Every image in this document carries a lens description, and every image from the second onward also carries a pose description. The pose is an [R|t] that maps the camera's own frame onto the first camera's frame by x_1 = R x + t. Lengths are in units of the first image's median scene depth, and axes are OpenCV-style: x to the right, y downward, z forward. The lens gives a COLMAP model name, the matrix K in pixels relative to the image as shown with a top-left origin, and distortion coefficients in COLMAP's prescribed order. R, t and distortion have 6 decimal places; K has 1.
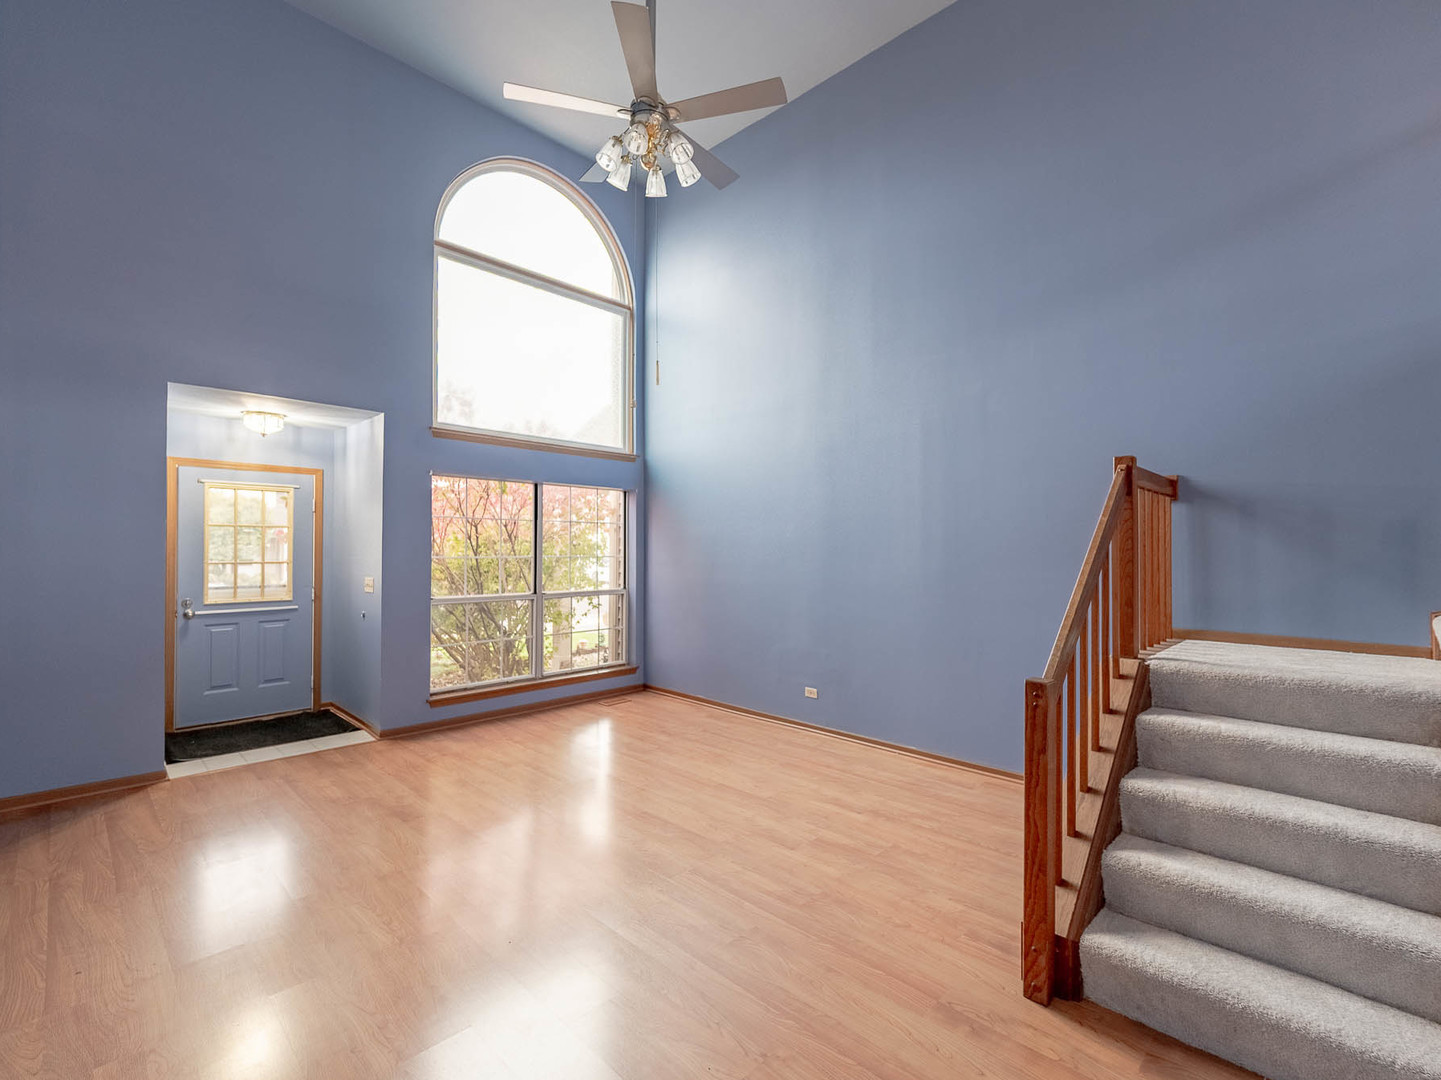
lens RADIAL K [[663.7, 0, 726.9], [0, 663.7, 543.2], [0, 0, 1]] dist [-0.003970, -0.000583]
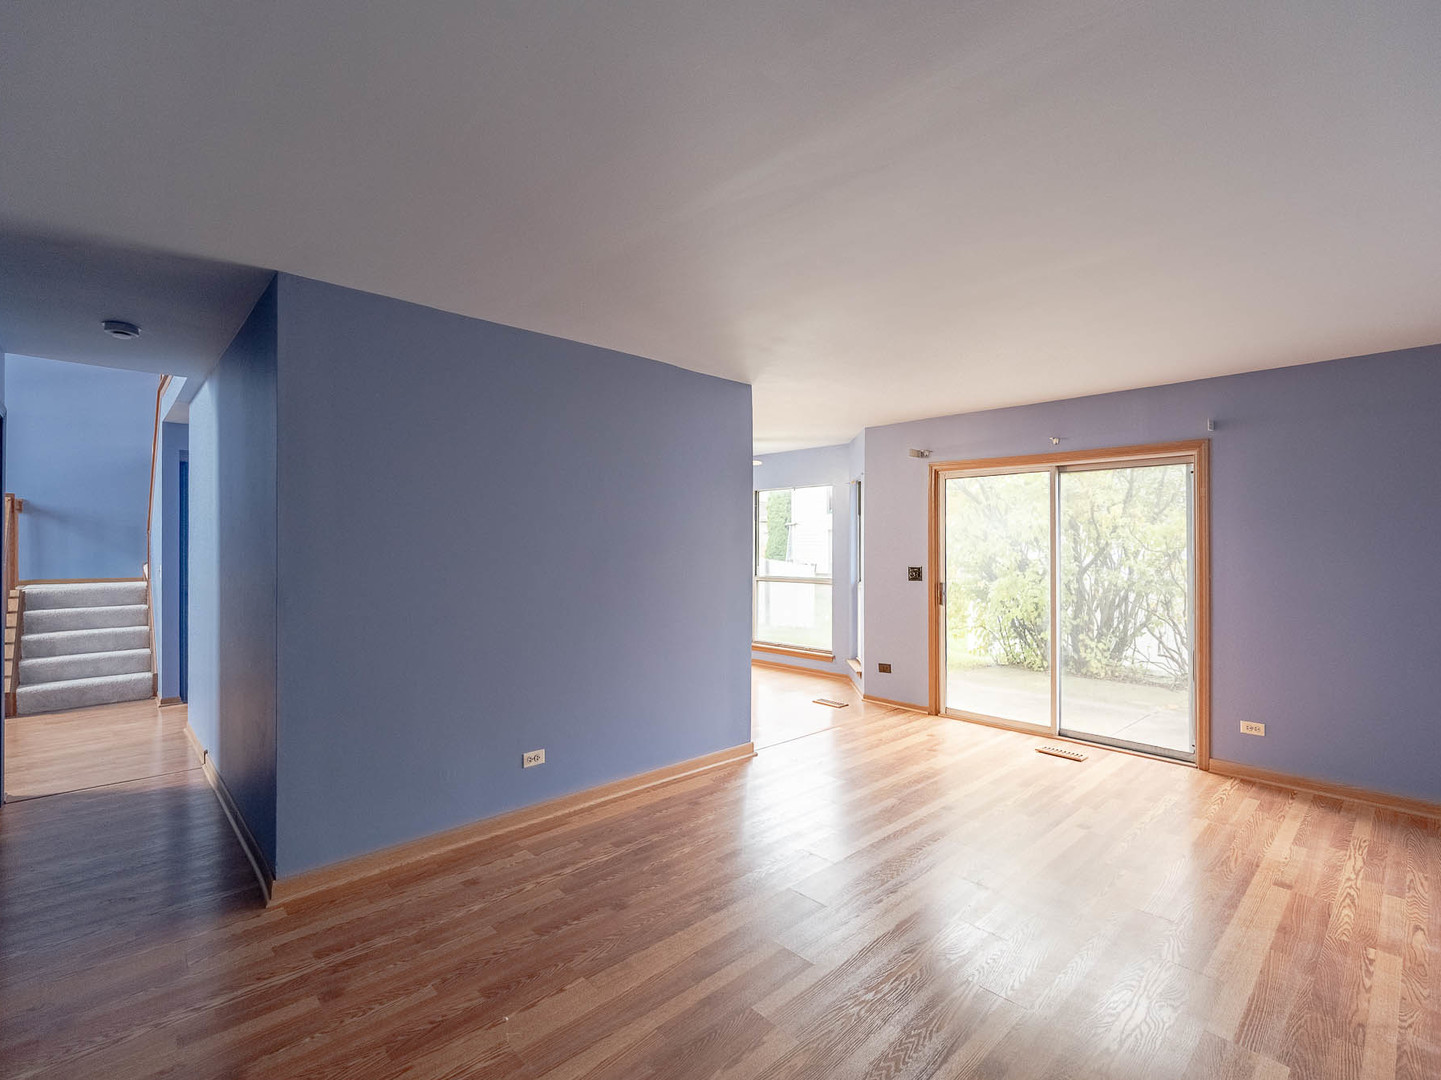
lens RADIAL K [[663.7, 0, 723.3], [0, 663.7, 537.7], [0, 0, 1]] dist [-0.003970, -0.000583]
pose [[0.033157, -0.001459, 0.999449, -1.249869], [-0.013566, 0.999906, 0.001910, -0.024366], [-0.999358, -0.013622, 0.033134, -1.173013]]
